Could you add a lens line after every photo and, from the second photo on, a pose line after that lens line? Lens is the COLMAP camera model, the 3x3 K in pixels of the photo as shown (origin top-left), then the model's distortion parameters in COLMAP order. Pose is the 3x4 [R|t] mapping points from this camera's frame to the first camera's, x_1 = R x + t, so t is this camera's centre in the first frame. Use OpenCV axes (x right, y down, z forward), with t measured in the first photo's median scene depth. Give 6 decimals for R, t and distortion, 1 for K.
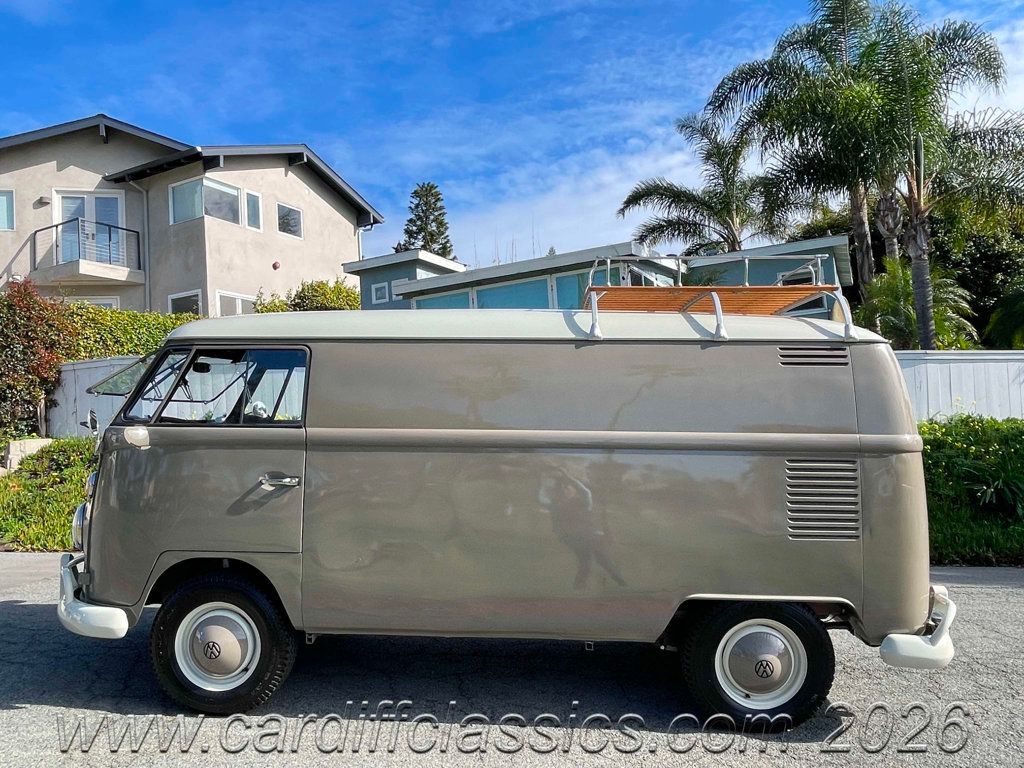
lens RADIAL K [[743.6, 0, 513.7], [0, 743.6, 387.2], [0, 0, 1]] dist [-0.022425, -0.009582]
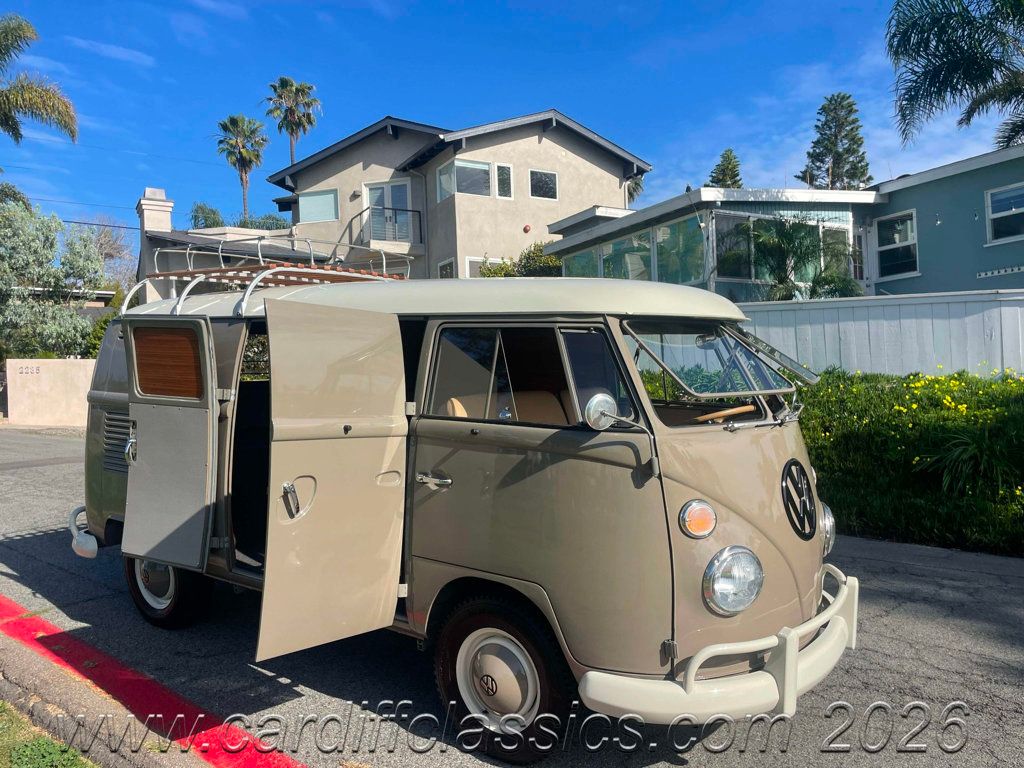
lens RADIAL K [[810.1, 0, 541.4], [0, 810.1, 392.7], [0, 0, 1]] dist [0.001052, 0.008604]
pose [[0.837004, 0.022115, -0.546750, 0.383036], [0.020193, 0.997254, 0.071249, -0.006429], [0.546825, -0.070676, 0.834259, -0.010759]]
